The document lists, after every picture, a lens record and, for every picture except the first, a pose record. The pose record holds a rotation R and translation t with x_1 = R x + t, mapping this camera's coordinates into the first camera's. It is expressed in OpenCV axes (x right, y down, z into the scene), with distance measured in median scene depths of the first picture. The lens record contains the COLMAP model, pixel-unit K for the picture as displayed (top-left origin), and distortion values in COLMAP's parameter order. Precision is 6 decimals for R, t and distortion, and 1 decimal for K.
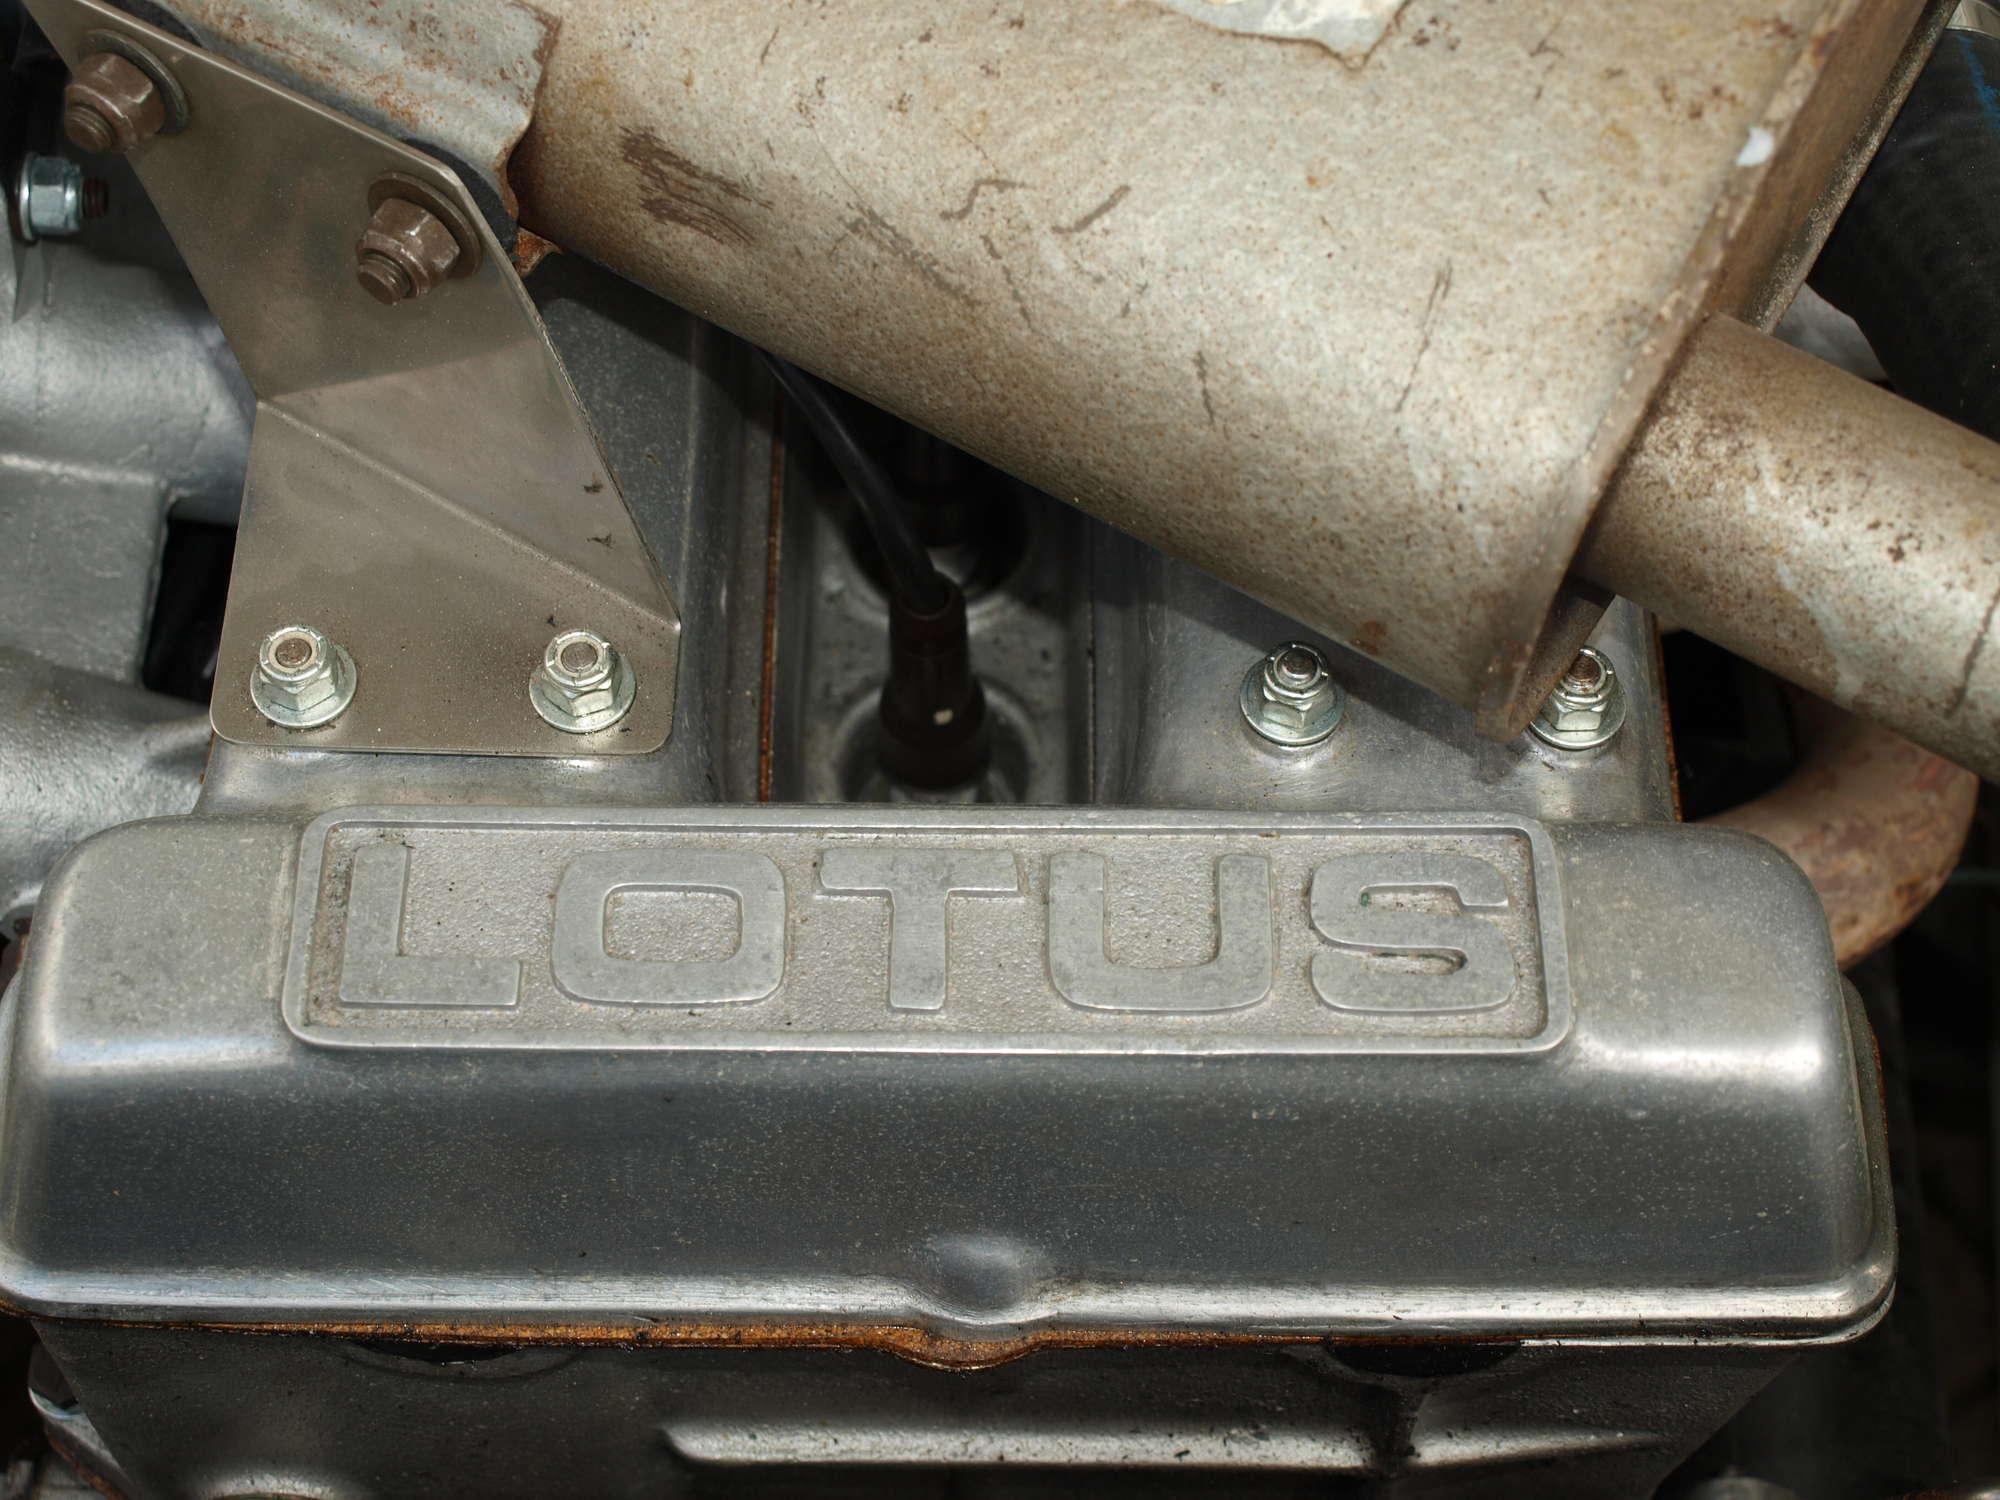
lens RADIAL K [[3553.3, 0, 1000.0], [0, 3553.3, 750.0], [0, 0, 1]] dist [-0.014468, 0.057831]
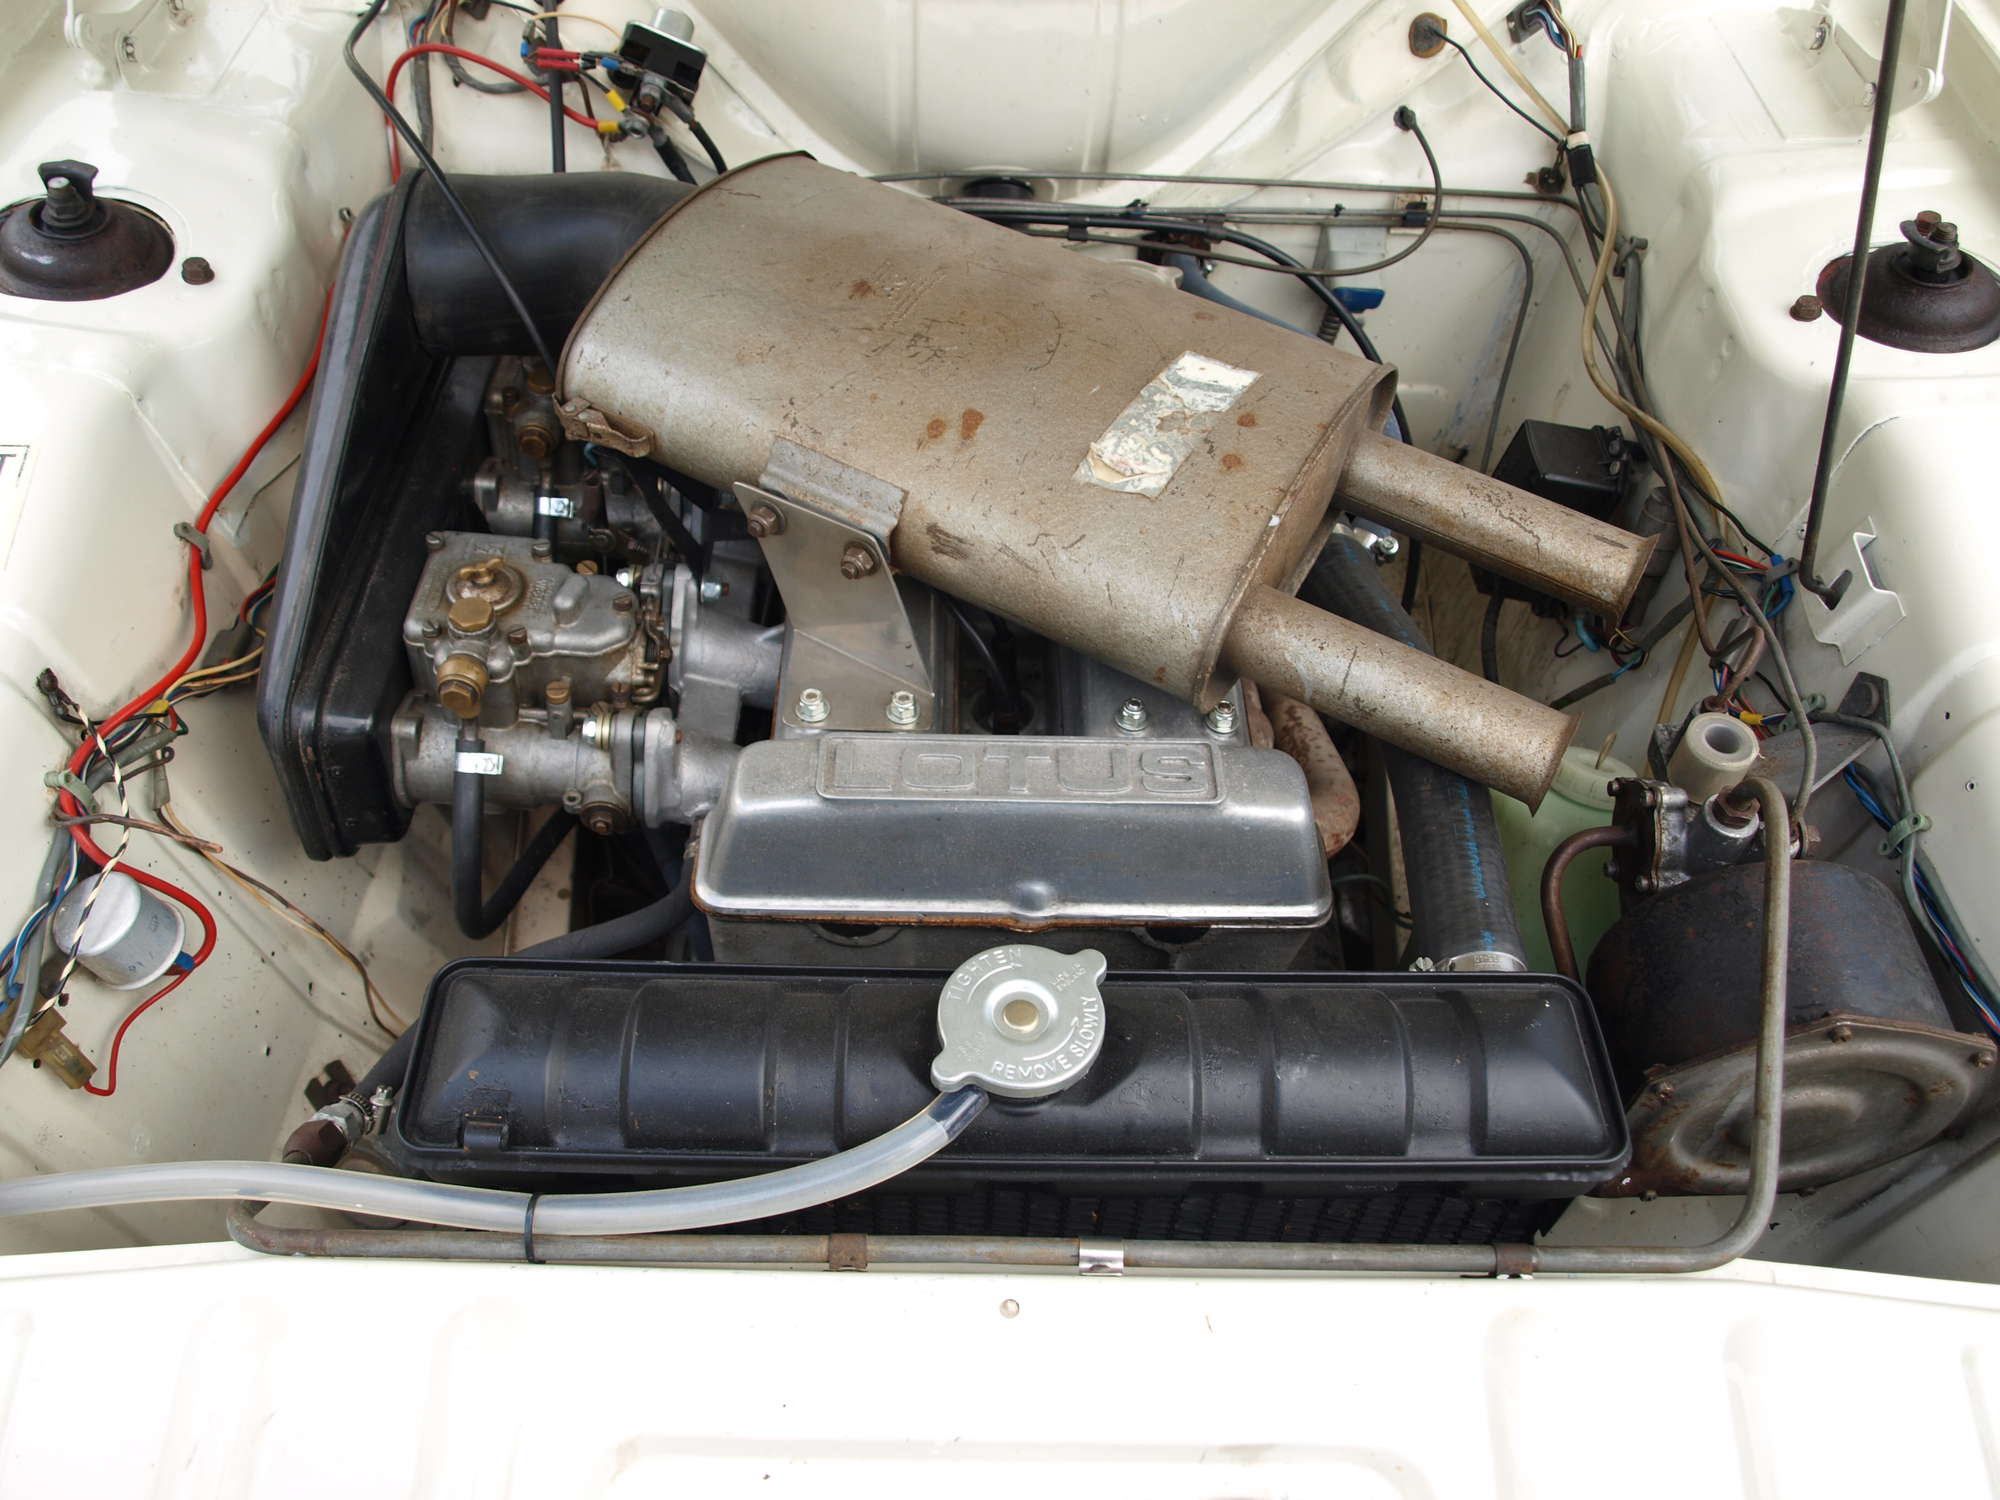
lens RADIAL K [[1593.9, 0, 976.6], [0, 1593.9, 750.9], [0, 0, 1]] dist [-0.104522, 0.061993]
pose [[0.999847, 0.008723, 0.015181, -0.080276], [-0.005744, 0.982497, -0.186192, 0.295463], [-0.016539, 0.186076, 0.982396, -0.384421]]
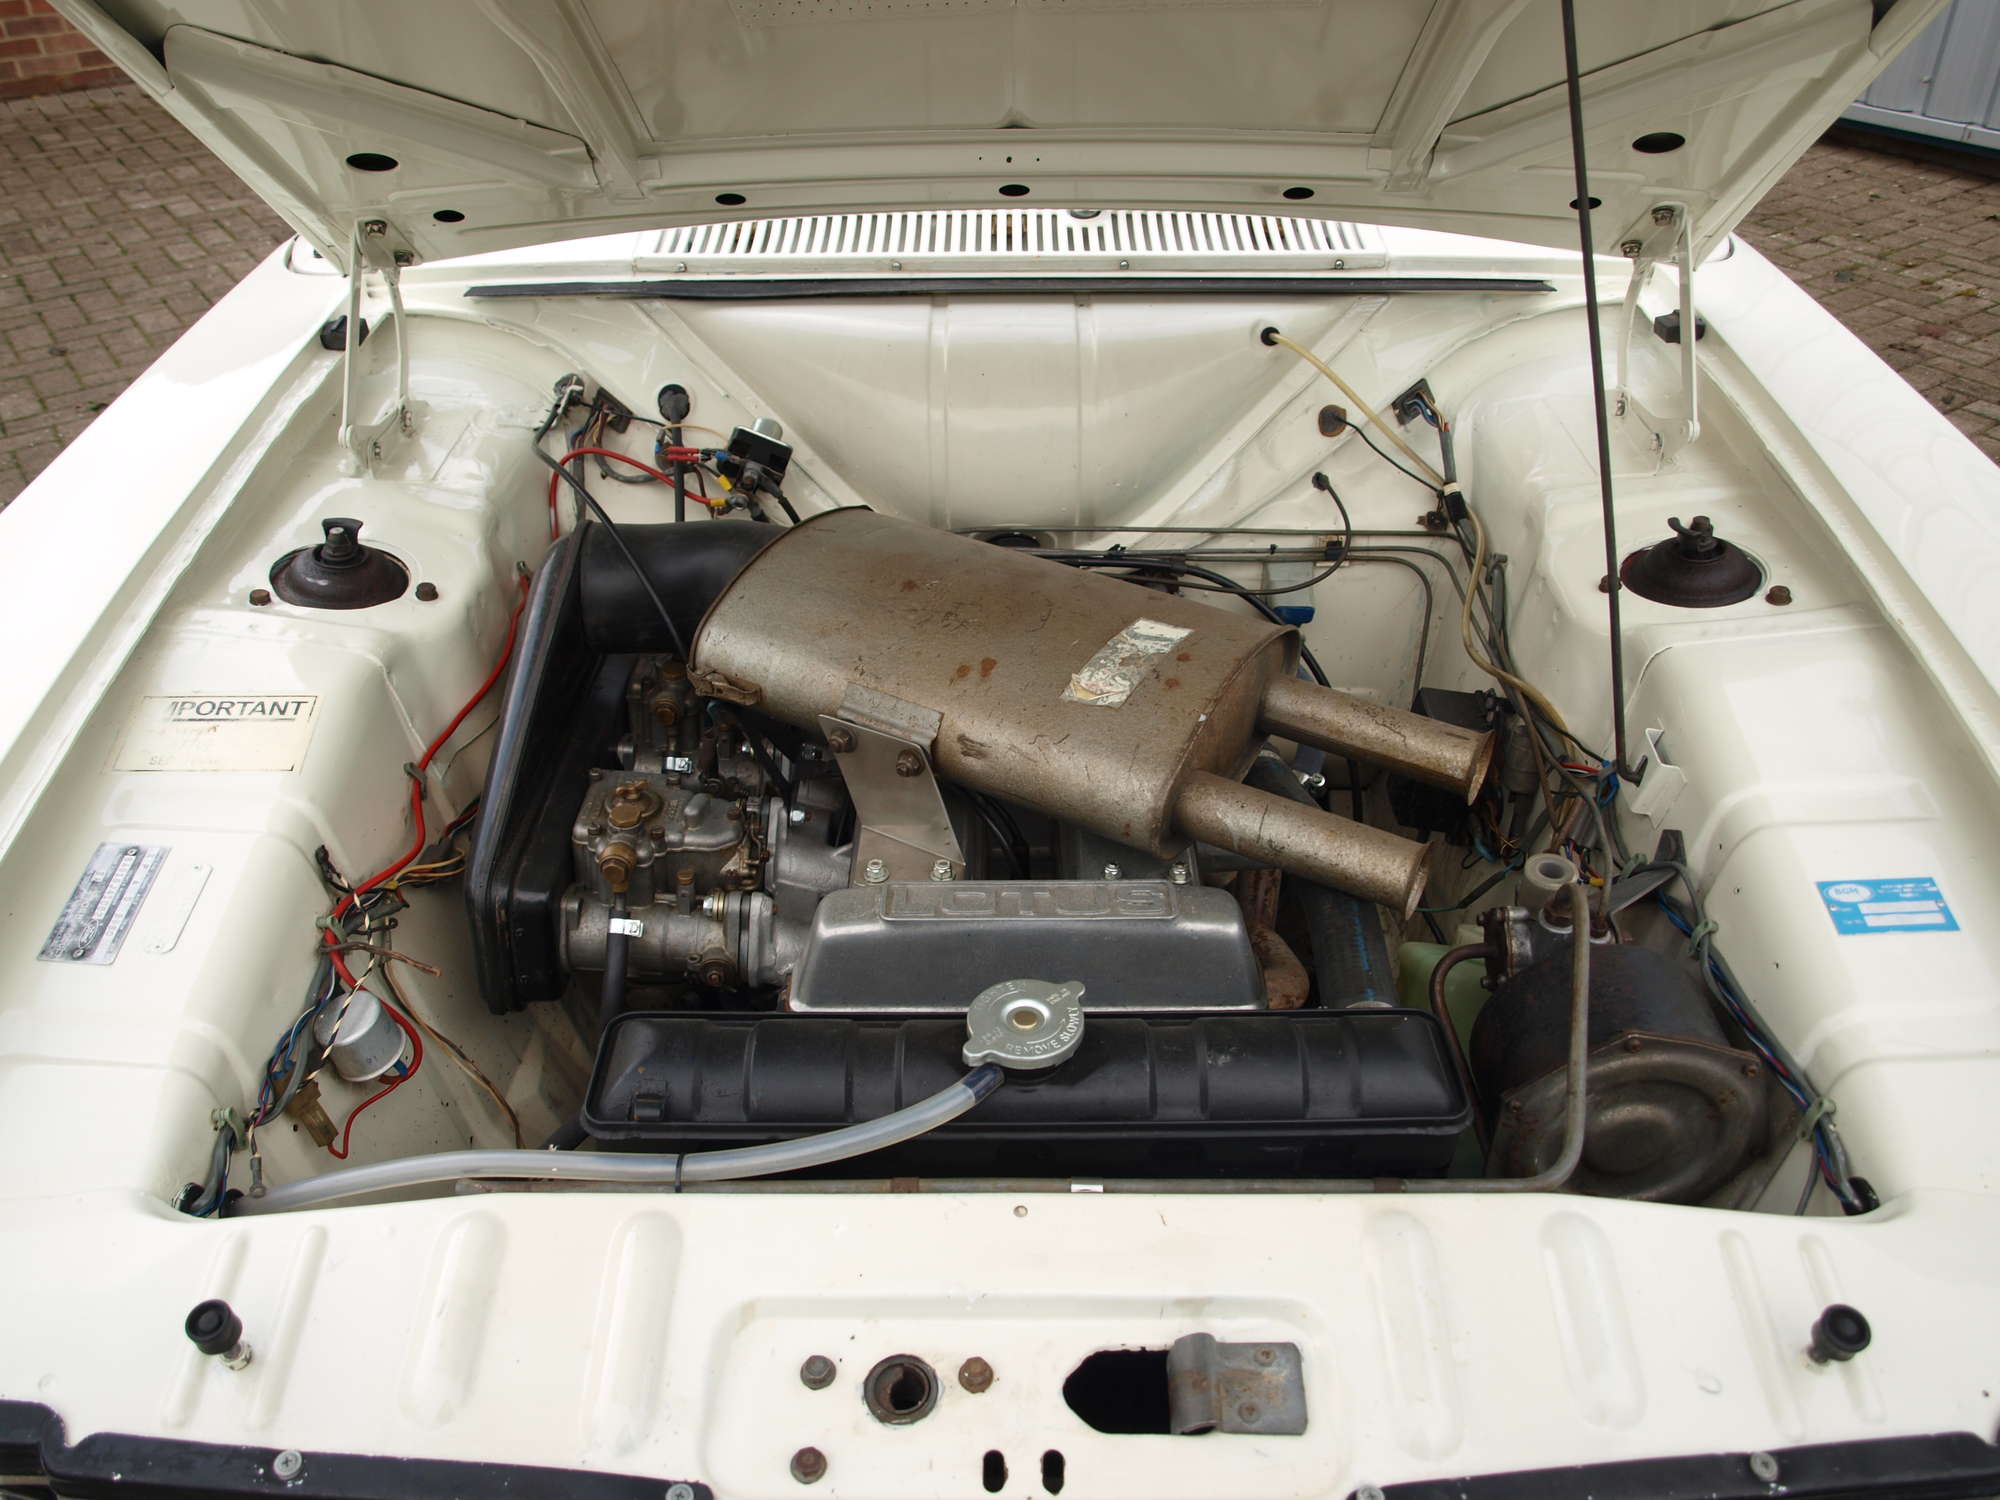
lens RADIAL K [[1593.9, 0, 976.6], [0, 1593.9, 750.9], [0, 0, 1]] dist [-0.104522, 0.061993]
pose [[0.999796, -0.014257, -0.014317, -0.052336], [0.006463, 0.897008, -0.441967, 0.735516], [0.019143, 0.441785, 0.896917, -0.808546]]
